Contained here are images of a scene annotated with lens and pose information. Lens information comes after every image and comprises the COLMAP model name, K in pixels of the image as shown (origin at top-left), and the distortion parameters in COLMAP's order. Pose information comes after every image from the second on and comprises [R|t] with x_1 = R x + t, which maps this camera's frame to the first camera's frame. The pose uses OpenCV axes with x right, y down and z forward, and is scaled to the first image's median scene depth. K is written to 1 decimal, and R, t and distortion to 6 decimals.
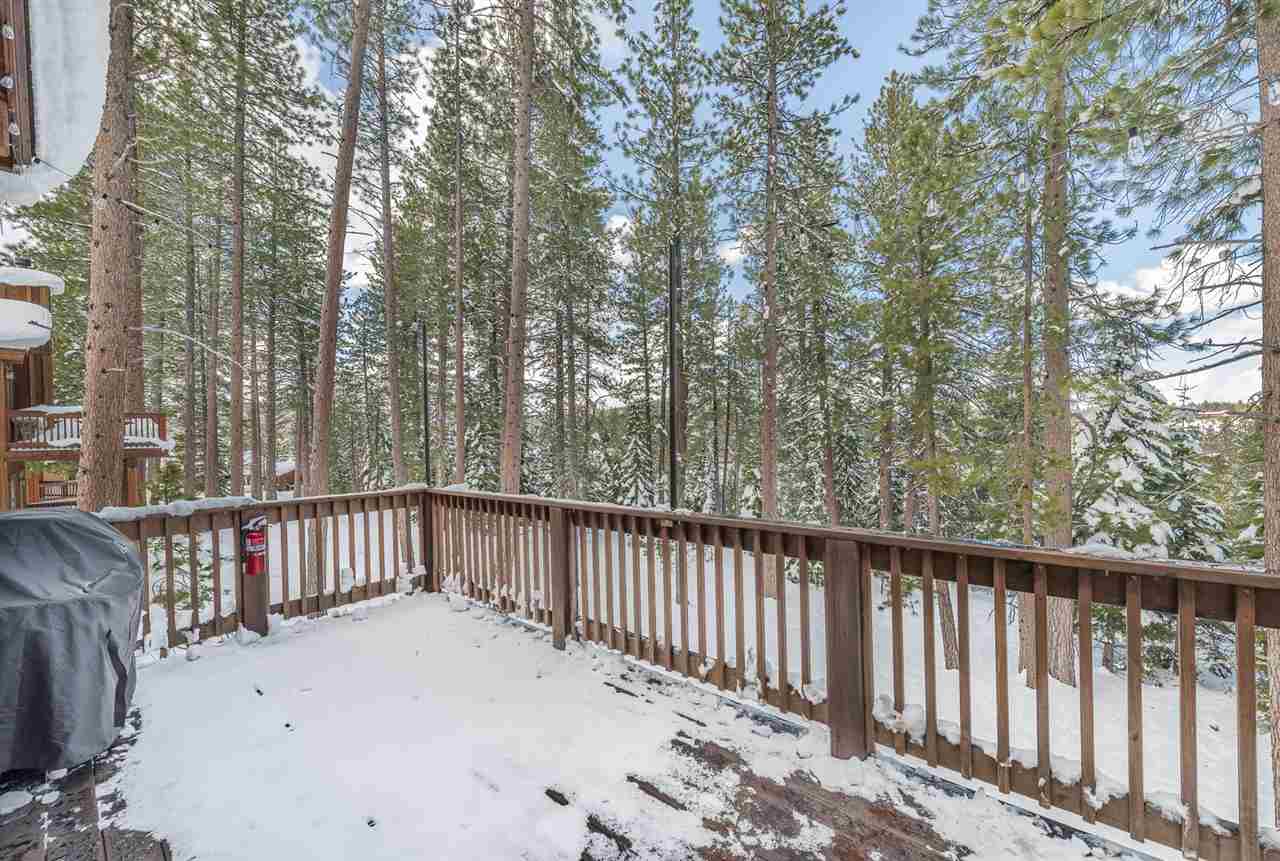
lens RADIAL K [[547.8, 0, 704.7], [0, 547.8, 432.3], [0, 0, 1]] dist [0.010055, -0.000202]
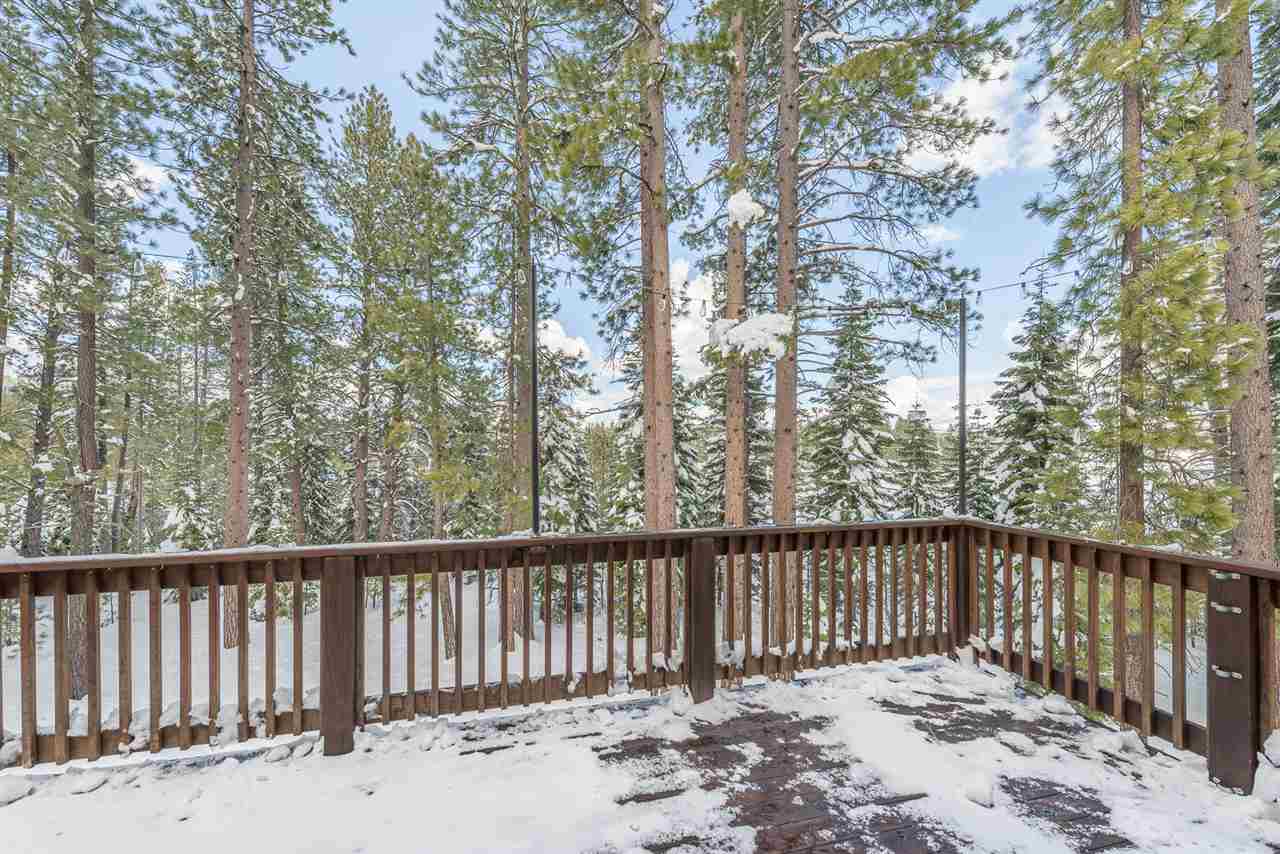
lens RADIAL K [[507.0, 0, 643.5], [0, 507.0, 427.4], [0, 0, 1]] dist [0.019192, -0.007103]
pose [[0.558062, 0.046236, 0.828510, -0.619643], [-0.025006, 0.998930, -0.038903, -0.016862], [-0.829422, 0.000992, 0.558621, 0.294394]]
